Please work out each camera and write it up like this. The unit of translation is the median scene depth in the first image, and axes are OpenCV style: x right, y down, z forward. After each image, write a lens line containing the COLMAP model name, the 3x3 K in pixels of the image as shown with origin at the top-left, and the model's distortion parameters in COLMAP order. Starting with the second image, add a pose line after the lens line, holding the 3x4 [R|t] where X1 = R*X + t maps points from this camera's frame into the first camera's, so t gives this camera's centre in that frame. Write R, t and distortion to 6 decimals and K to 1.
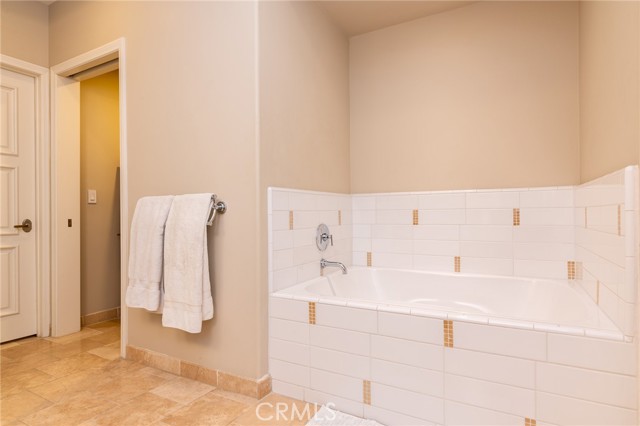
lens RADIAL K [[345.6, 0, 316.9], [0, 345.6, 216.3], [0, 0, 1]] dist [-0.001039, 0.000601]
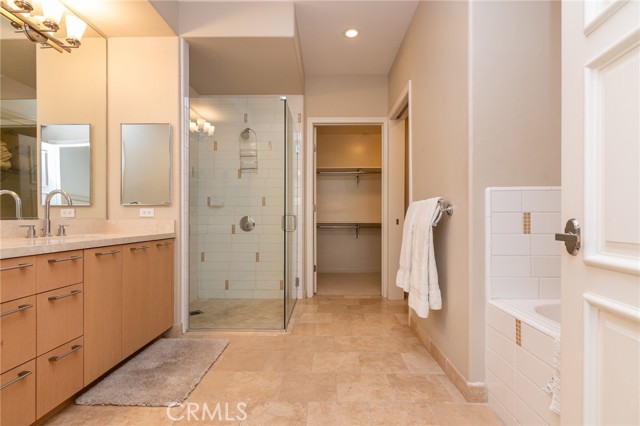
lens RADIAL K [[309.4, 0, 320.5], [0, 309.4, 216.8], [0, 0, 1]] dist [0.004728, 0.000817]
pose [[0.467850, 0.001843, -0.883806, 0.406421], [0.001914, 0.999993, 0.003099, -0.007830], [0.883806, -0.003141, 0.467843, 0.198612]]
